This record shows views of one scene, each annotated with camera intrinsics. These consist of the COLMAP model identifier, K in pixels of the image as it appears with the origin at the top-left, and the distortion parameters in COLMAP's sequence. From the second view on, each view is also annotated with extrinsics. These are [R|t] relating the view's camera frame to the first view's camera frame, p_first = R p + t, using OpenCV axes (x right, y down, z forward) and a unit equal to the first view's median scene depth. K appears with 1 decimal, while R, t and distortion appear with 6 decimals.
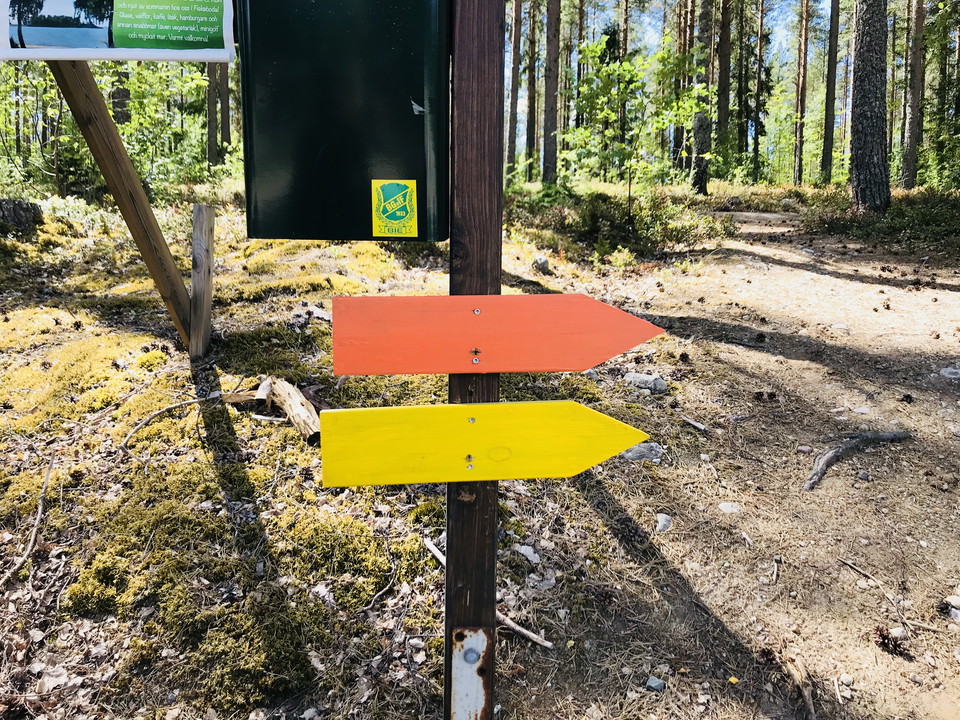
lens RADIAL K [[773.7, 0, 480.0], [0, 773.7, 360.0], [0, 0, 1]] dist [0.042047, -0.067807]
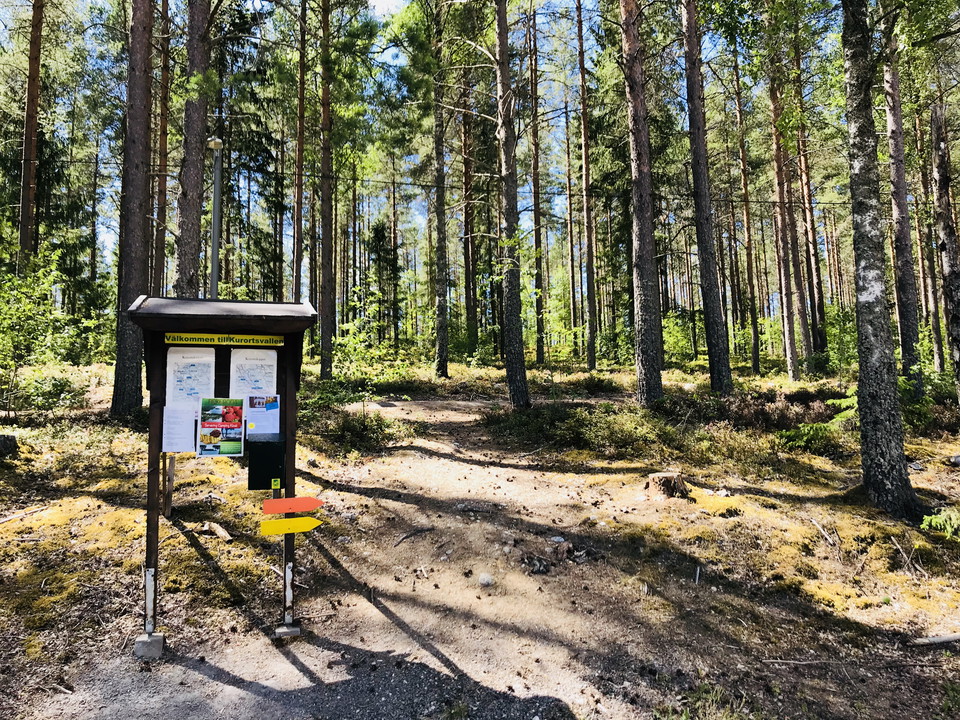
lens RADIAL K [[773.7, 0, 480.0], [0, 773.7, 360.0], [0, 0, 1]] dist [0.042047, -0.067807]
pose [[0.963043, -0.004257, 0.269315, -0.060758], [0.055166, 0.981797, -0.181748, 0.009609], [-0.263639, 0.189888, 0.945747, -1.553216]]
